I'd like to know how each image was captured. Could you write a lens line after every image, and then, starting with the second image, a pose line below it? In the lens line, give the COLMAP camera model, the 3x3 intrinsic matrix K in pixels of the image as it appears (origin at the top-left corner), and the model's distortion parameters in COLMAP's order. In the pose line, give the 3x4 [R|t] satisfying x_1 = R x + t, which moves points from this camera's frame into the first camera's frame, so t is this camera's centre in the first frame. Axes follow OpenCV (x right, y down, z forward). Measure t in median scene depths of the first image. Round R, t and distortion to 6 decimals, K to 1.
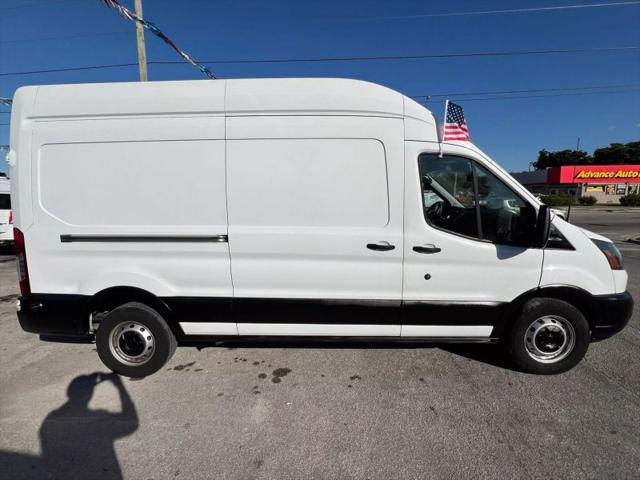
lens RADIAL K [[329.7, 0, 322.1], [0, 329.7, 239.3], [0, 0, 1]] dist [-0.002148, 0.000599]
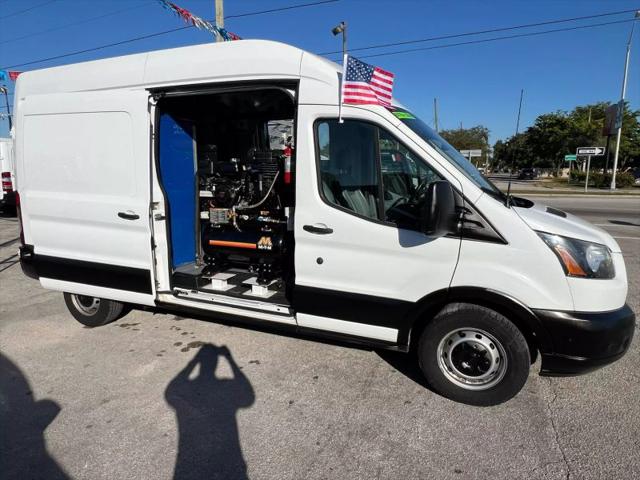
lens RADIAL K [[446.8, 0, 324.1], [0, 446.8, 235.7], [0, 0, 1]] dist [-0.005244, 0.000094]
pose [[0.917465, 0.072616, -0.391132, 0.785519], [-0.057711, 0.997093, 0.049748, -0.012623], [0.393608, -0.023069, 0.918989, -0.082031]]
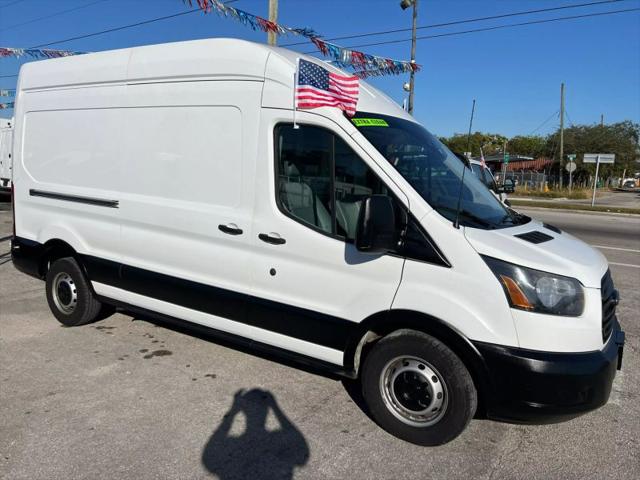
lens RADIAL K [[573.2, 0, 316.6], [0, 573.2, 240.7], [0, 0, 1]] dist [0.029118, -0.020520]
pose [[0.822682, 0.122296, -0.555191, 1.195007], [-0.117412, 0.992083, 0.044551, -0.041741], [0.556245, 0.028535, 0.830529, -0.135027]]
